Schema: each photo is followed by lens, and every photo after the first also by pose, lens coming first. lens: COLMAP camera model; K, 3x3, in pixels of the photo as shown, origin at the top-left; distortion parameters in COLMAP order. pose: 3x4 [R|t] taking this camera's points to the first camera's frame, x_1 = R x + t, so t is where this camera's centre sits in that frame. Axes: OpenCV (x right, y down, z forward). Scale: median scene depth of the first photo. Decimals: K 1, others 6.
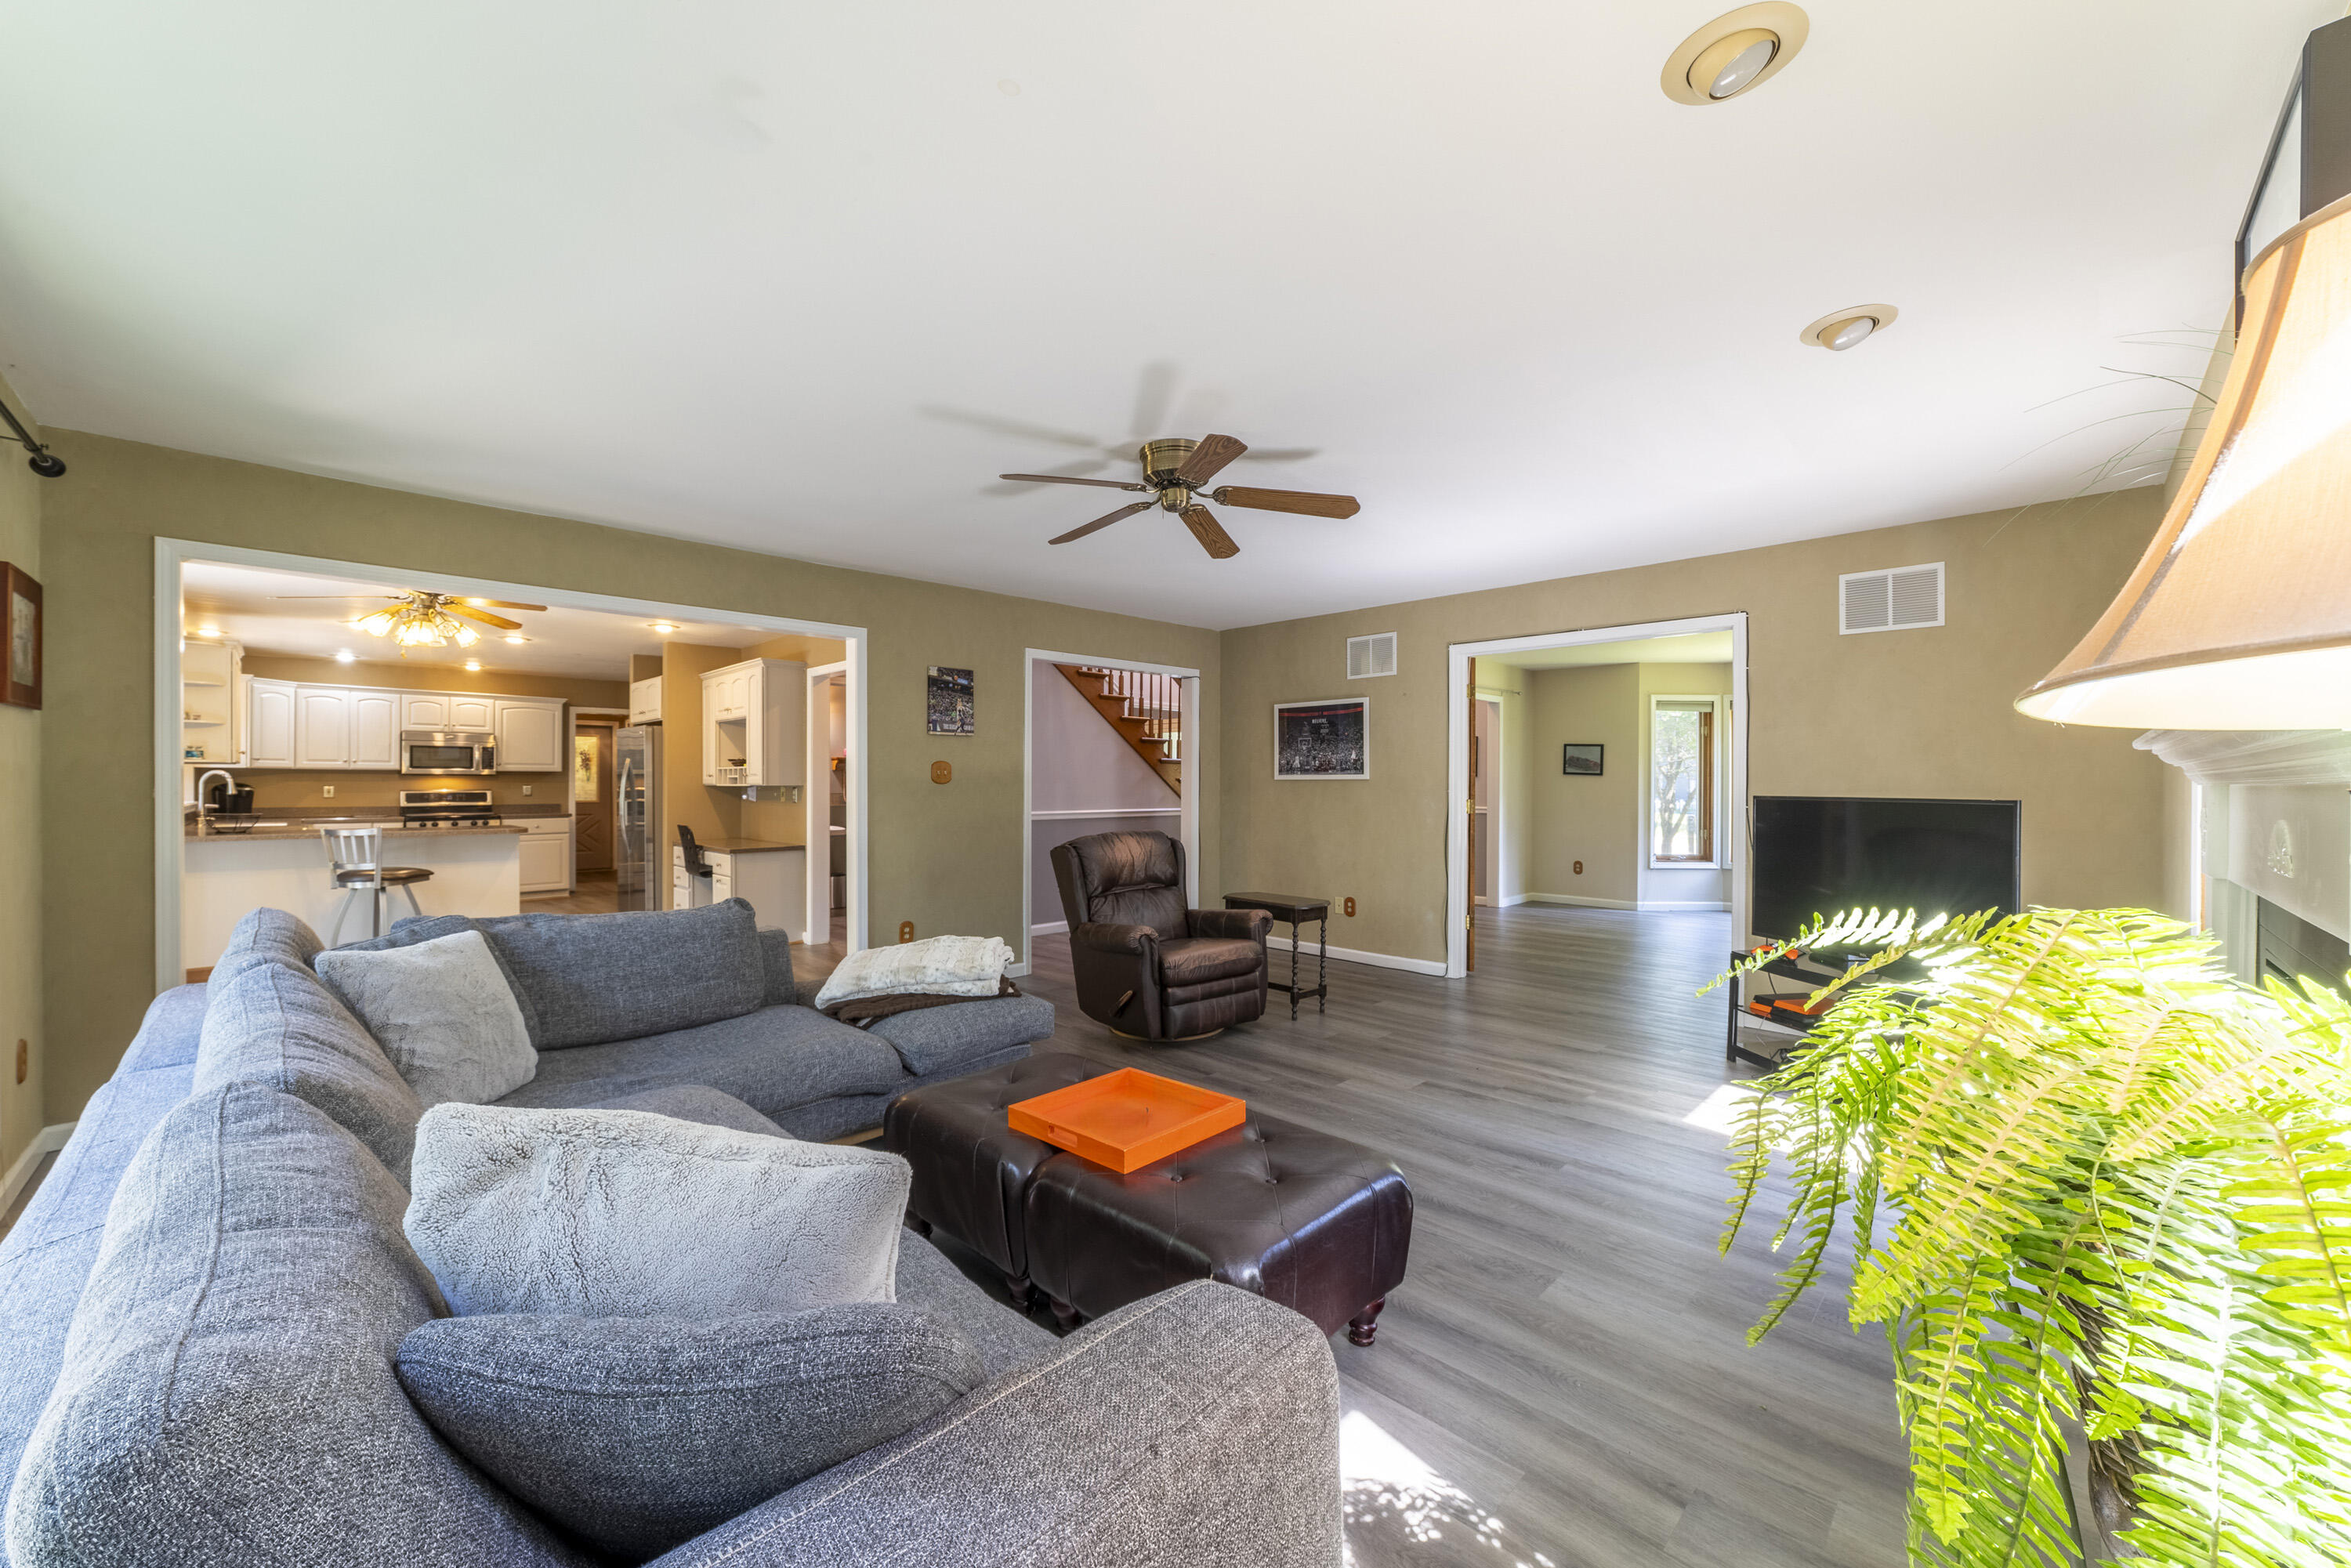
lens RADIAL K [[886.4, 0, 1161.4], [0, 886.4, 790.1], [0, 0, 1]] dist [-0.009514, 0.000773]
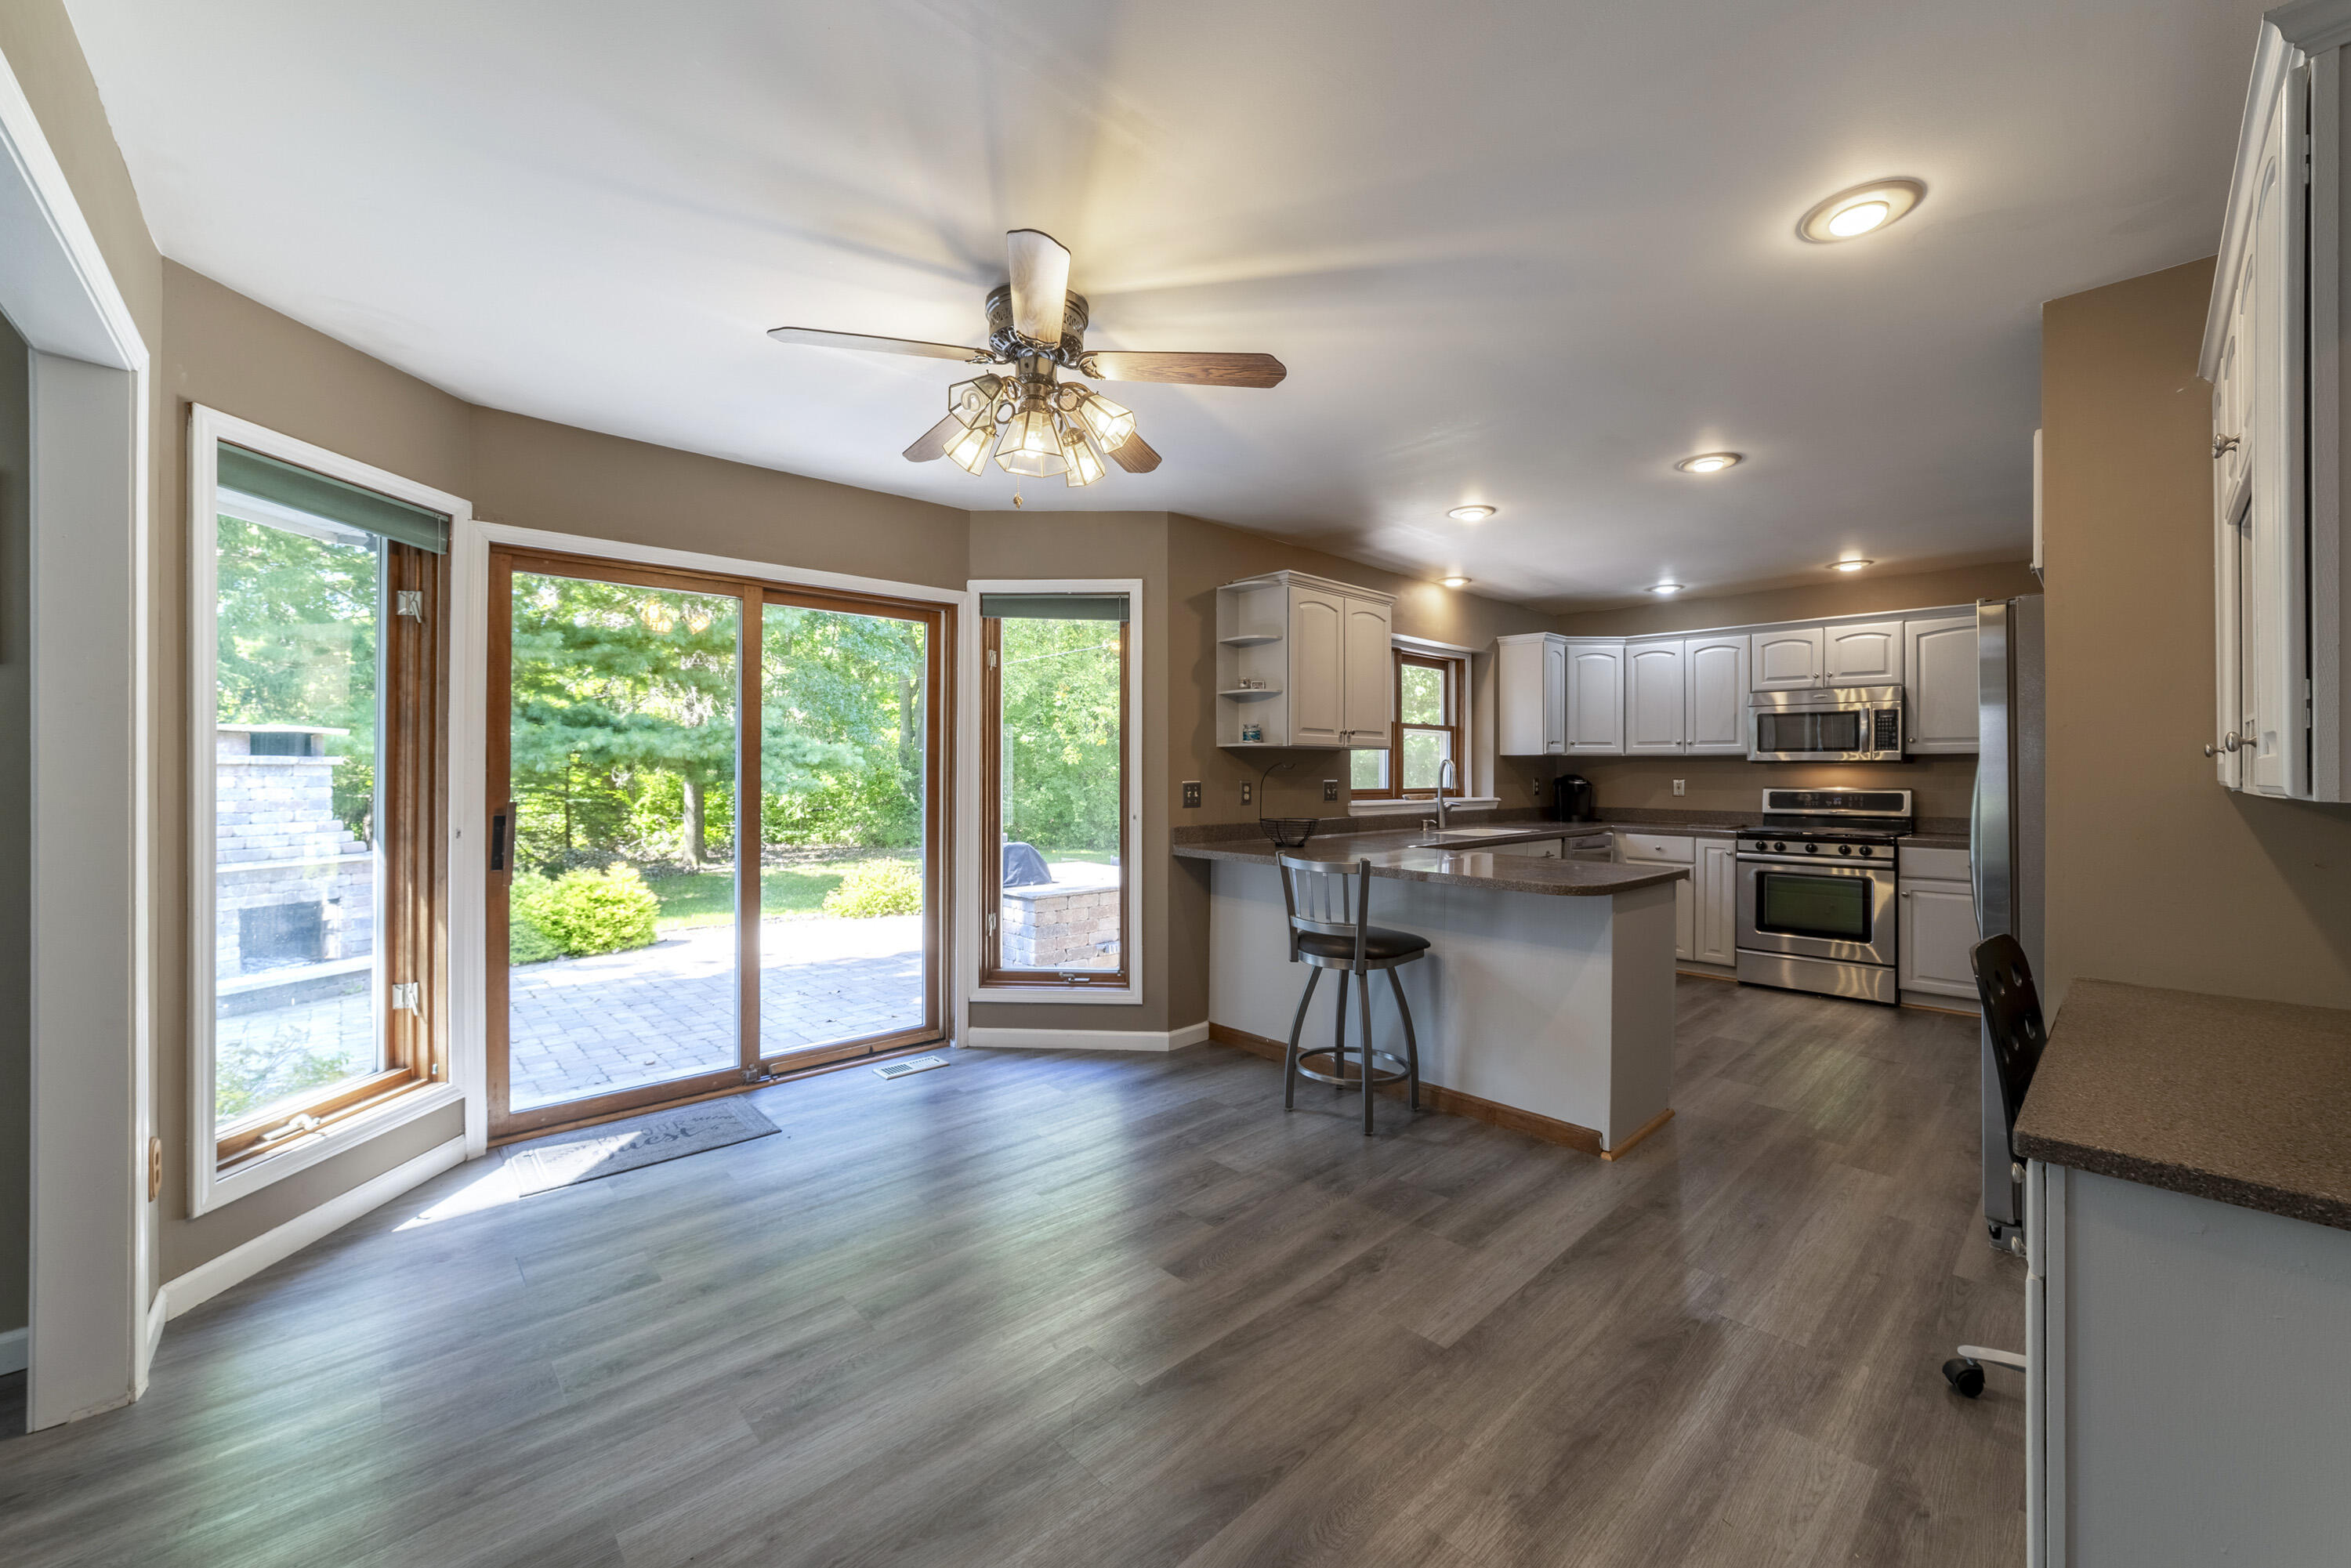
lens RADIAL K [[886.4, 0, 1158.9], [0, 886.4, 778.0], [0, 0, 1]] dist [-0.009514, 0.000773]
pose [[-0.041068, 0.006308, -0.999136, -0.209743], [-0.019337, 0.999788, 0.007107, -0.002596], [0.998969, 0.019612, -0.040938, 0.589953]]
